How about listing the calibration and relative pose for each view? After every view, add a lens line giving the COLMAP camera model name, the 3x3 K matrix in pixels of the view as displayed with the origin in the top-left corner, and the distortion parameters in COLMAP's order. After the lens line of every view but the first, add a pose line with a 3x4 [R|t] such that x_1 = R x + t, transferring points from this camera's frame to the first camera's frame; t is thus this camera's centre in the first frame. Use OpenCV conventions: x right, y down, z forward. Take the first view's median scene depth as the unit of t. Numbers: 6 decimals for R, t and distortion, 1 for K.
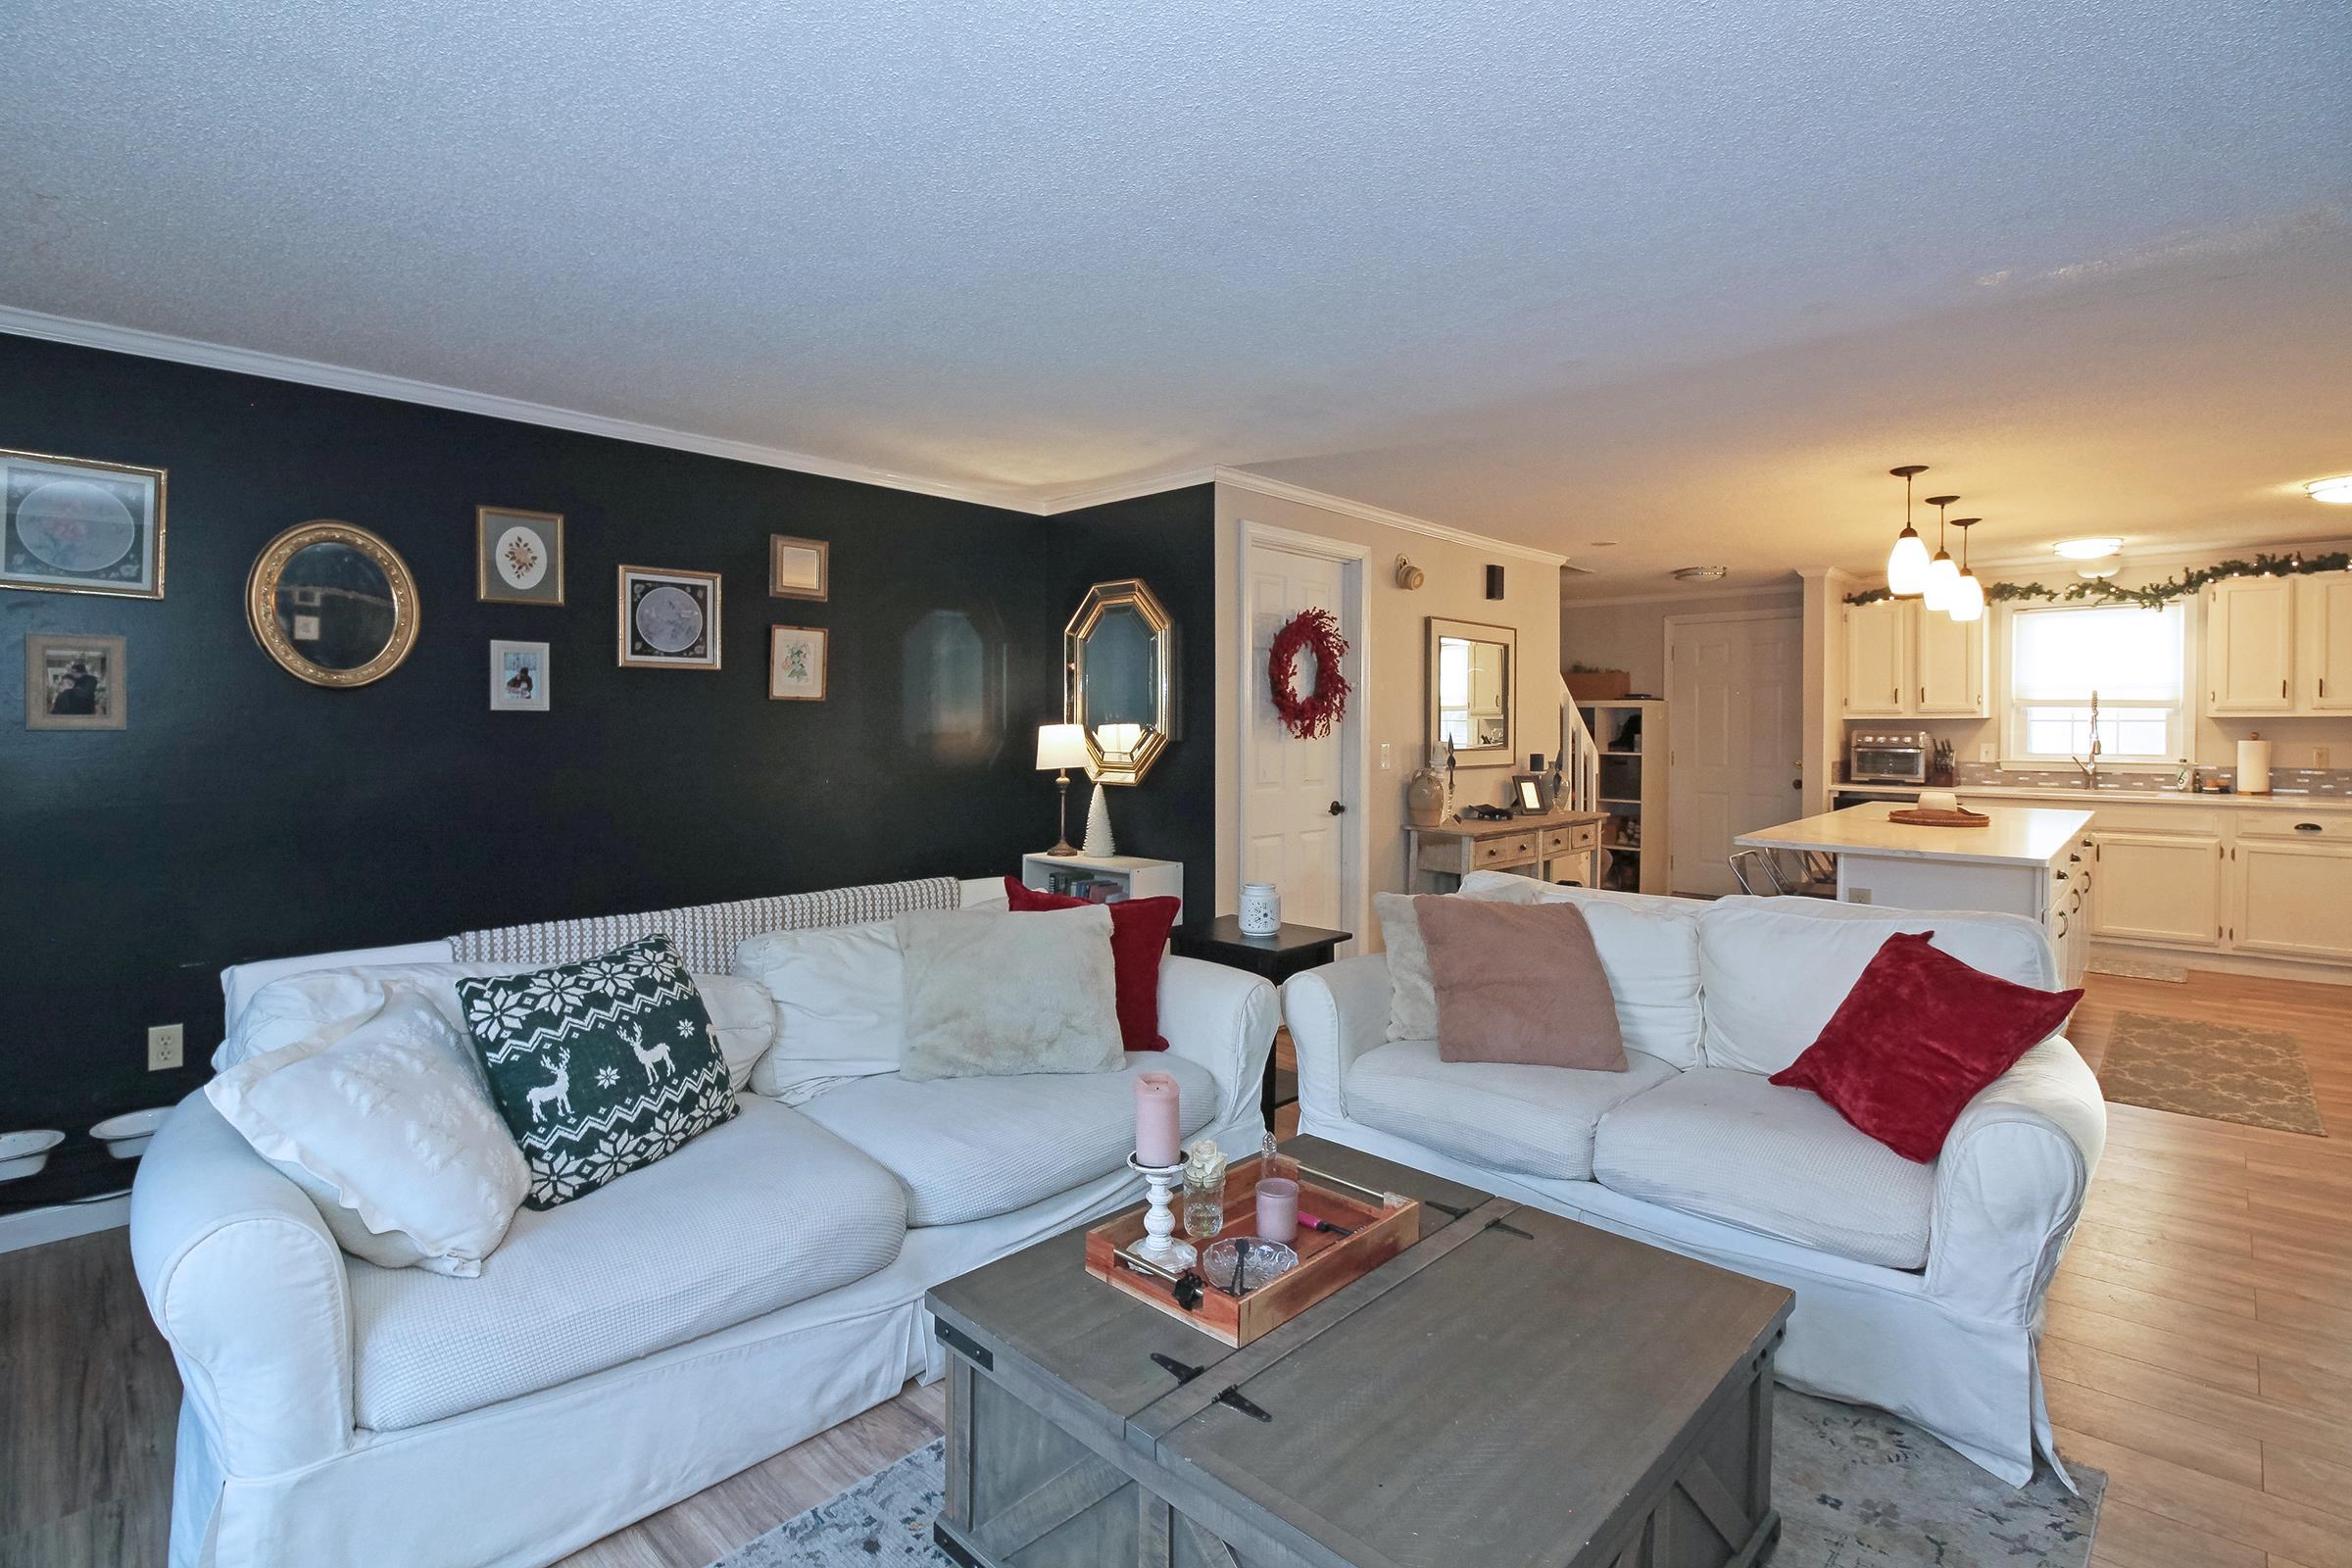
lens RADIAL K [[1102.5, 0, 1180.2], [0, 1102.5, 737.5], [0, 0, 1]] dist [-0.002606, -0.012422]
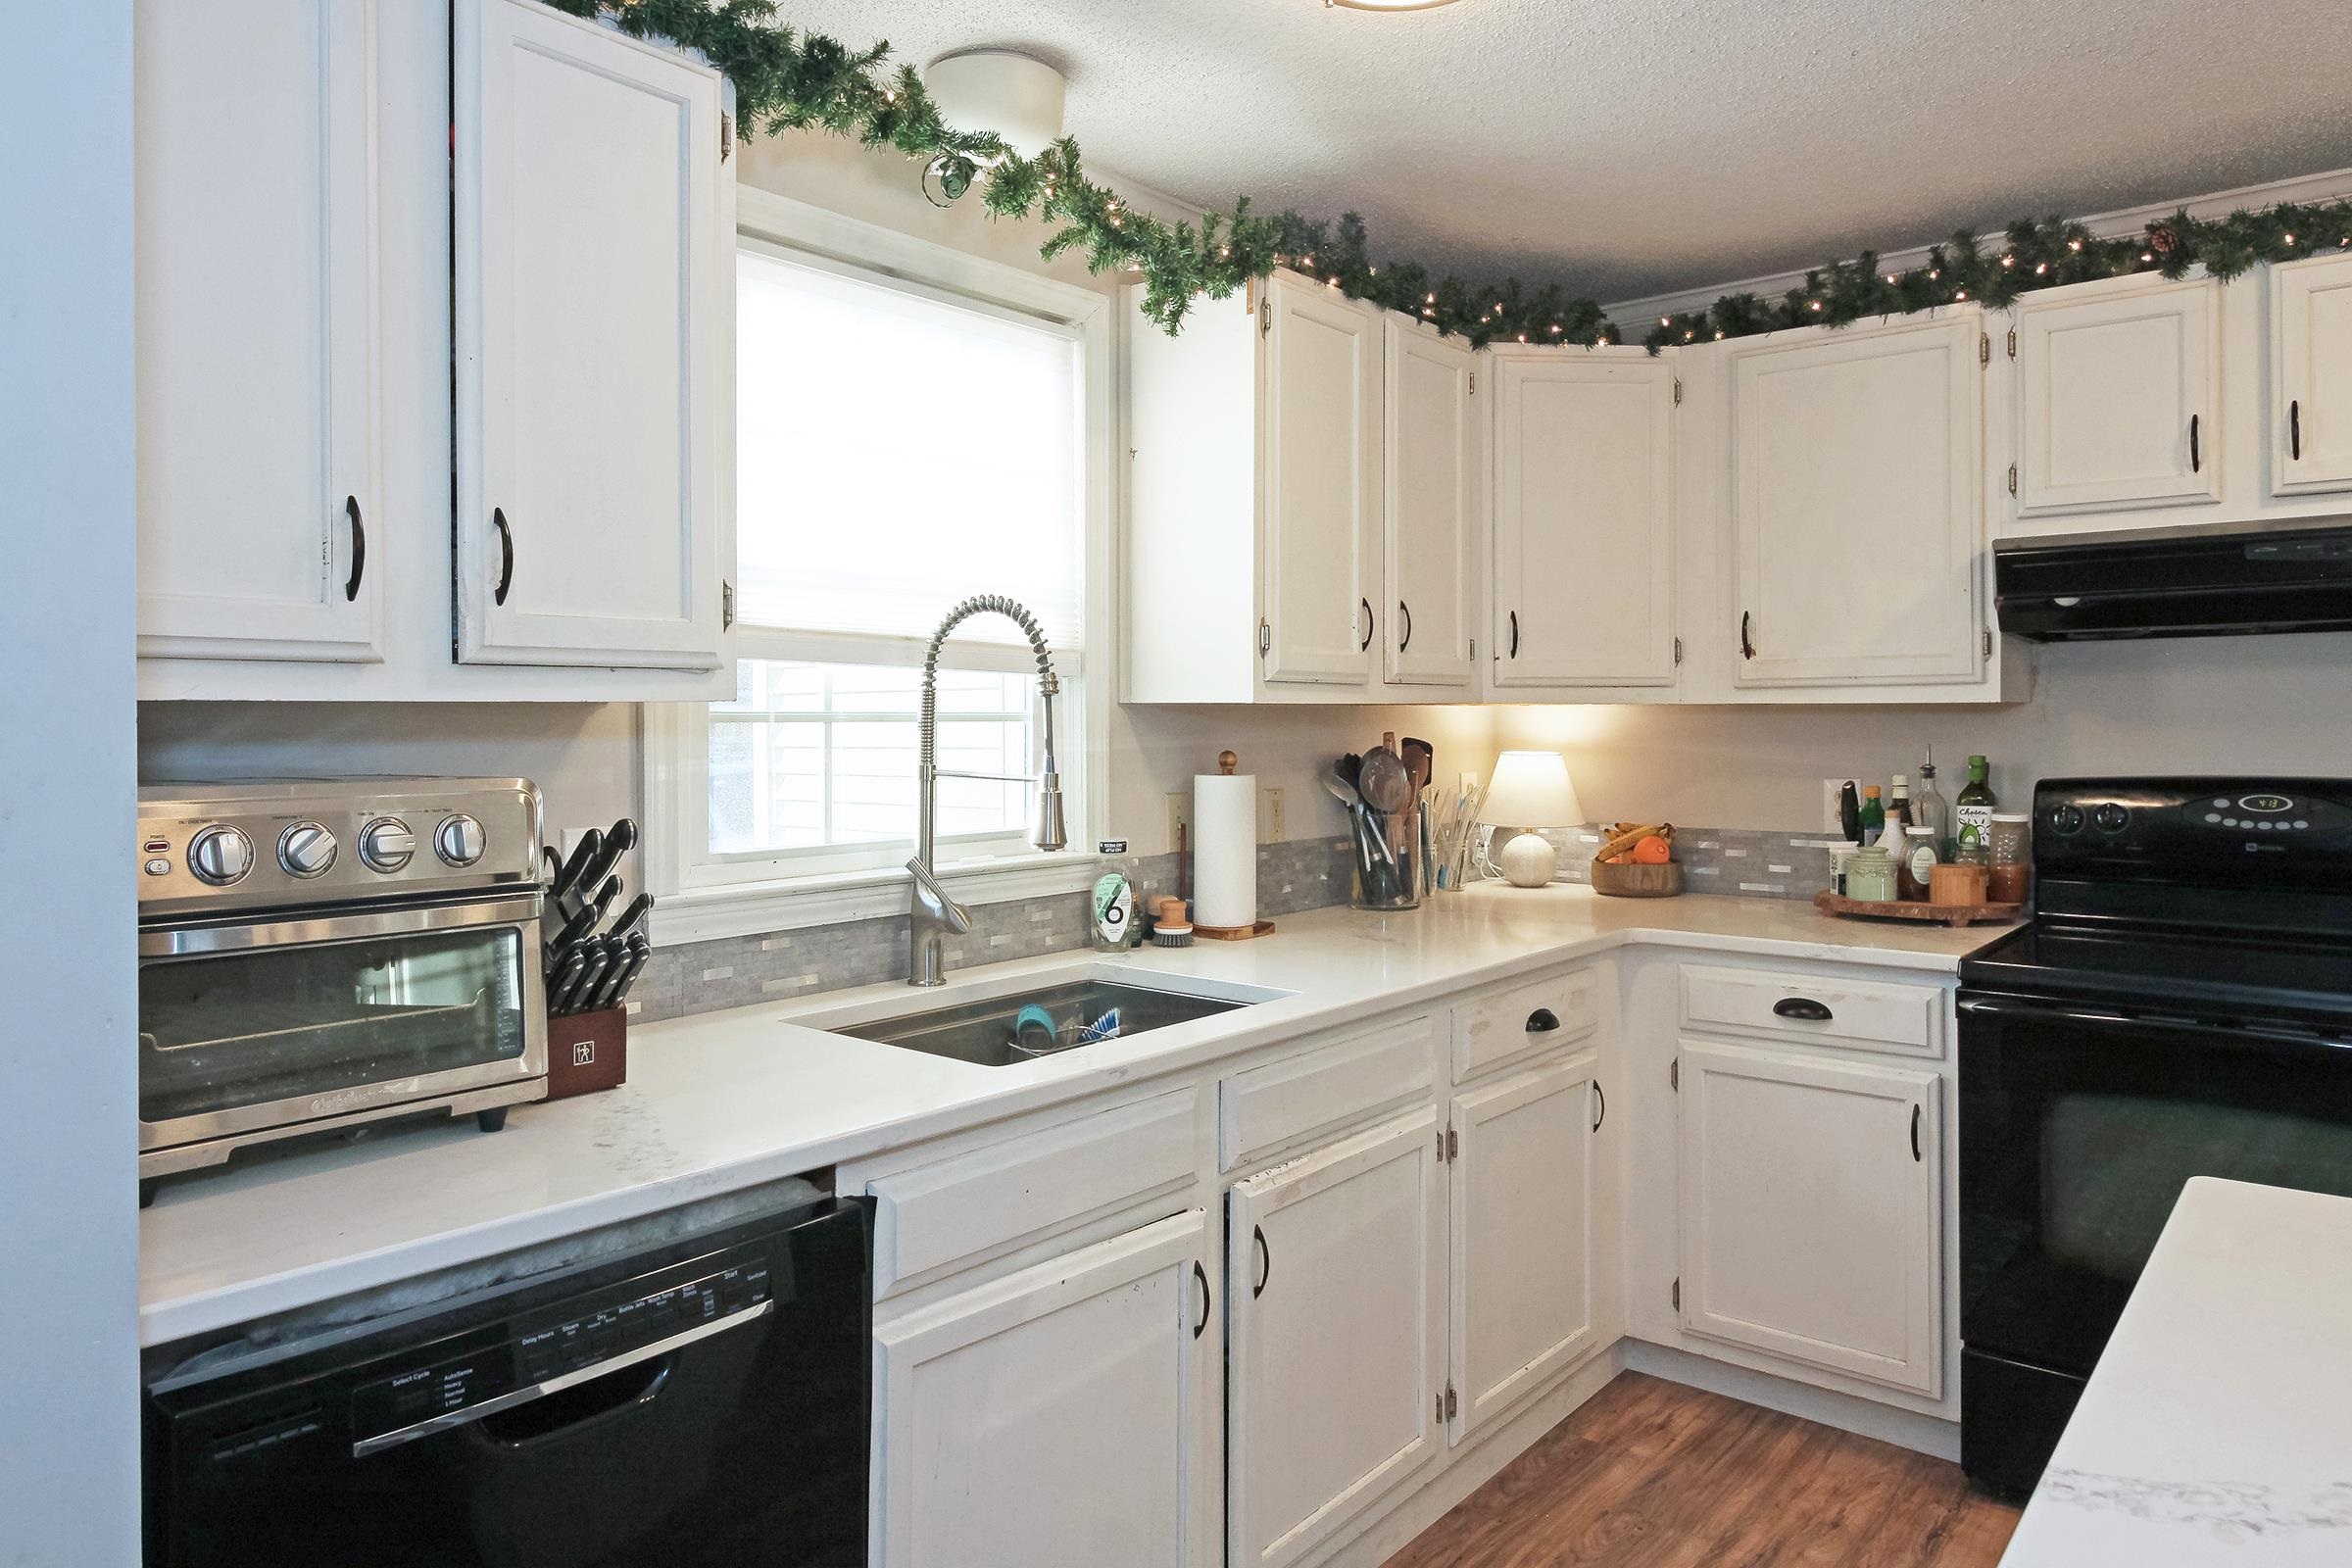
lens RADIAL K [[1554.8, 0, 1178.7], [0, 1554.8, 725.5], [0, 0, 1]] dist [-0.002323, -0.001598]
pose [[-0.064685, -0.001195, 0.997905, 0.479135], [0.019347, 0.999810, 0.002452, -0.013395], [-0.997718, 0.019465, -0.064650, 0.997507]]
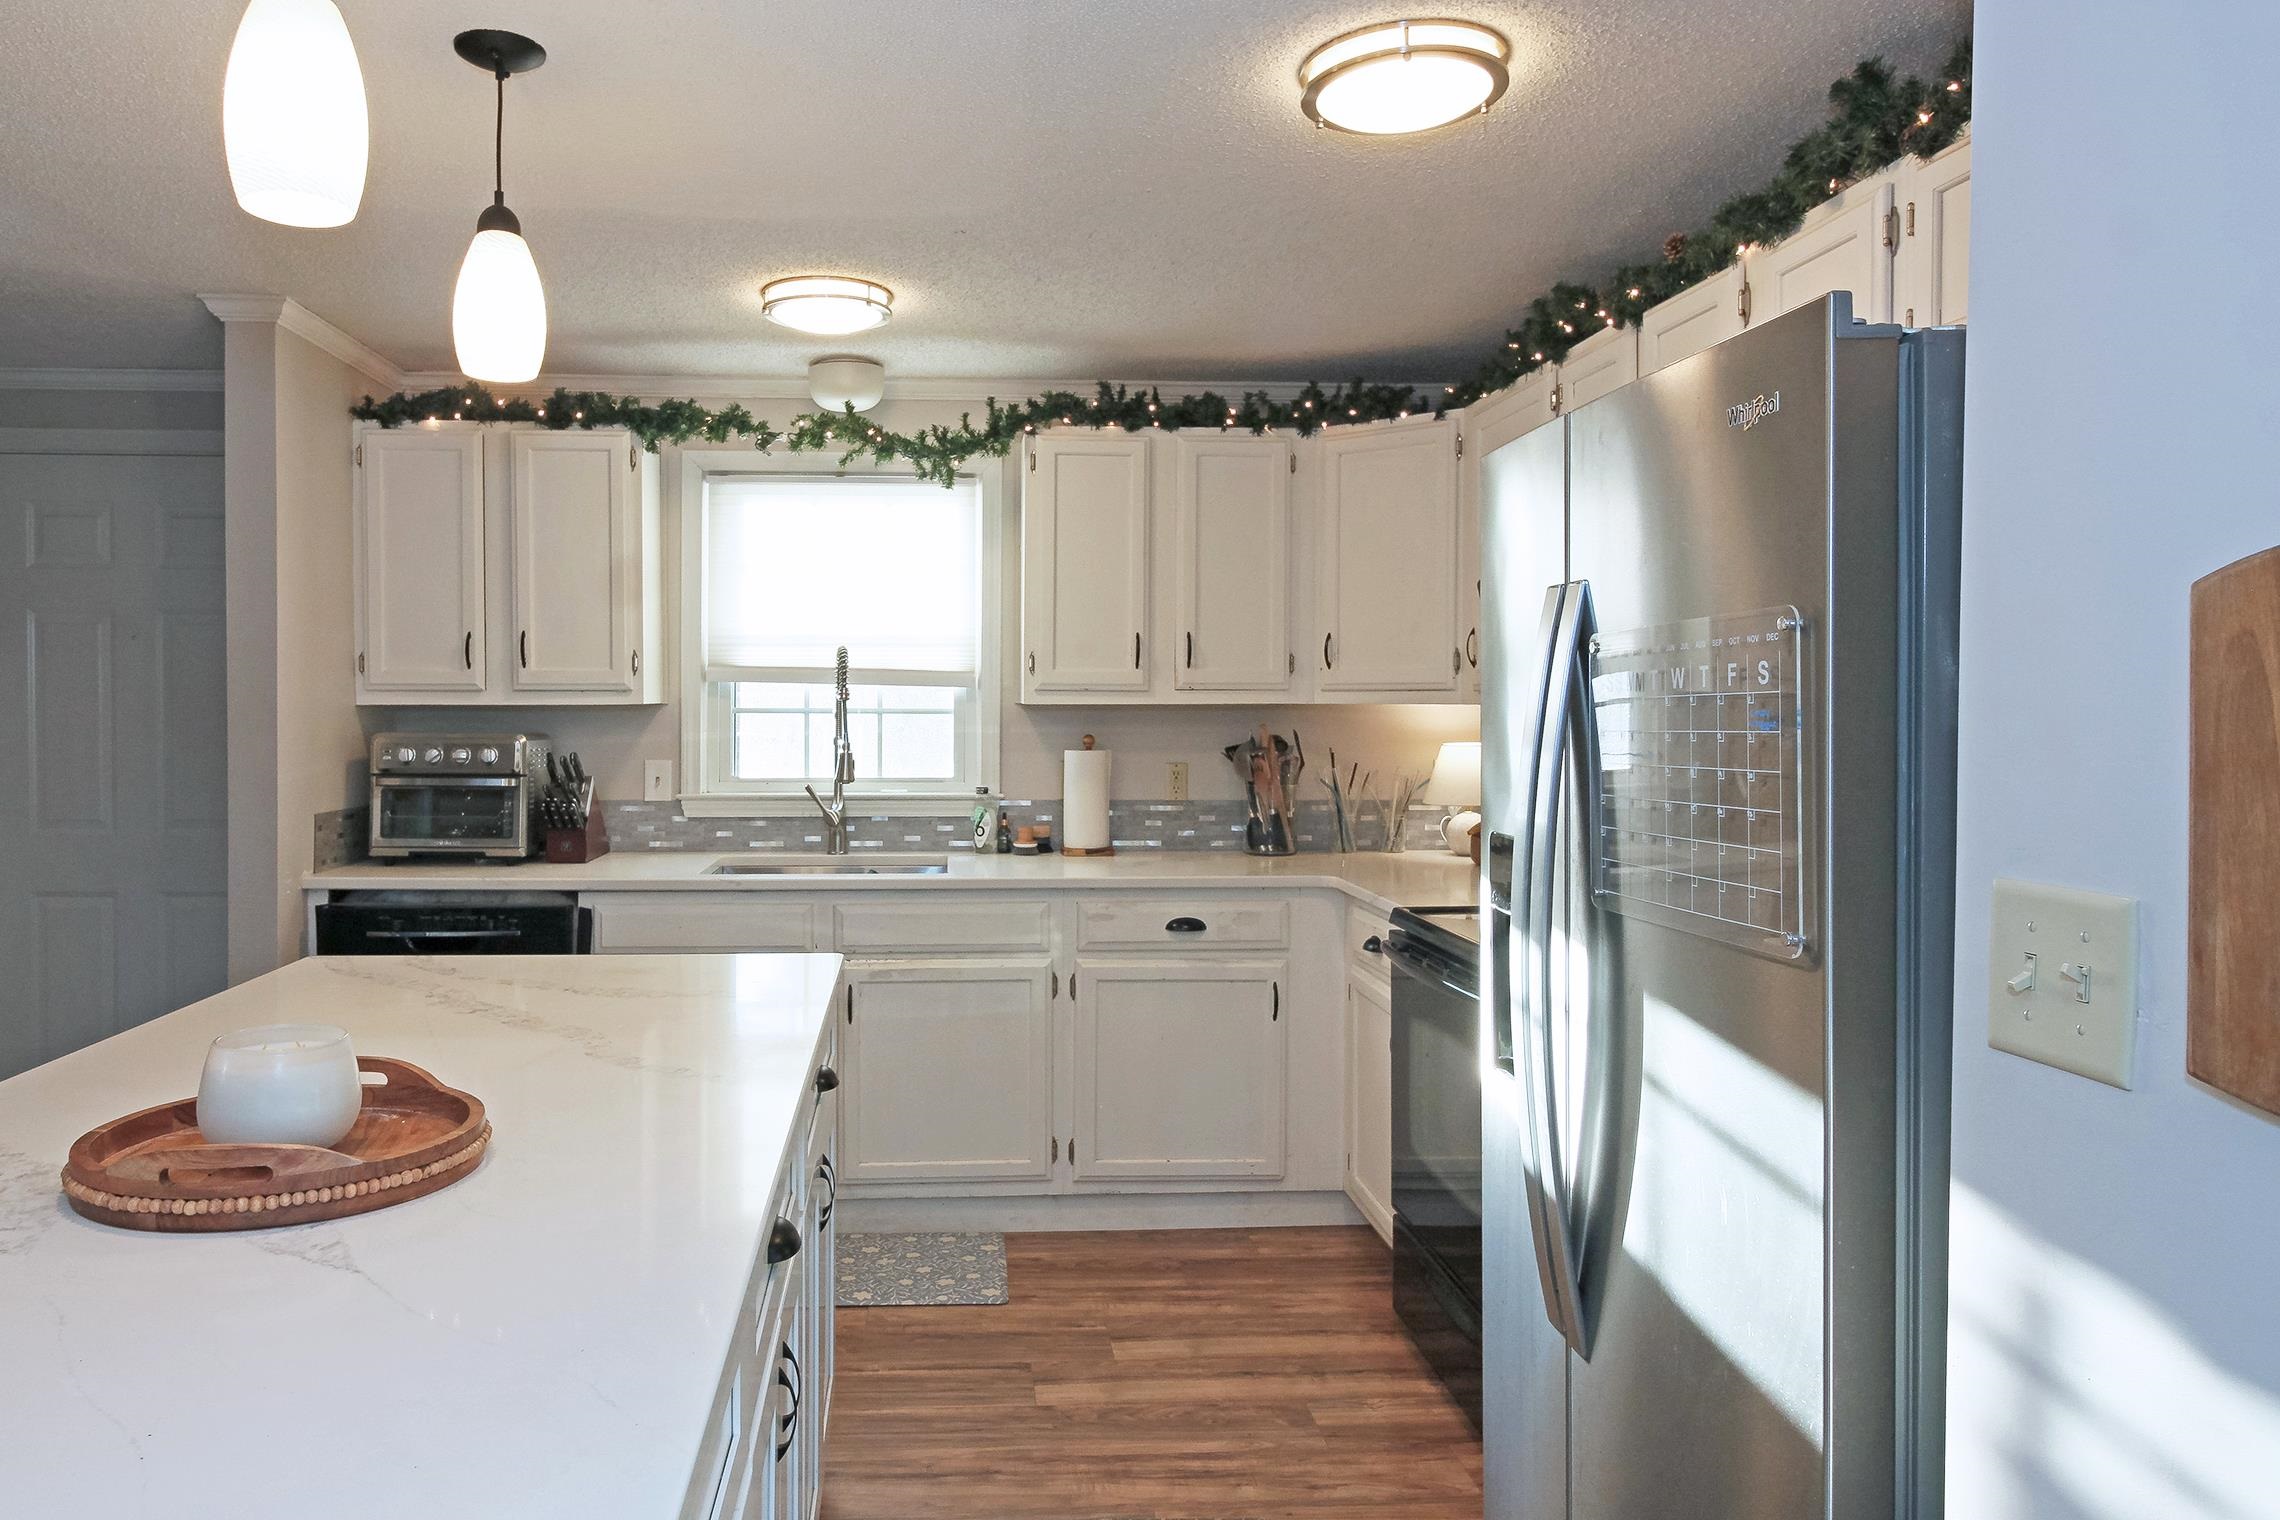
lens RADIAL K [[1492.6, 0, 1006.5], [0, 1492.6, 740.0], [0, 0, 1]] dist [0.004397, 0.000491]
pose [[0.692140, -0.010452, 0.721687, 0.422993], [0.006458, 0.999945, 0.008289, -0.007840], [-0.721734, -0.001076, 0.692170, 0.506359]]
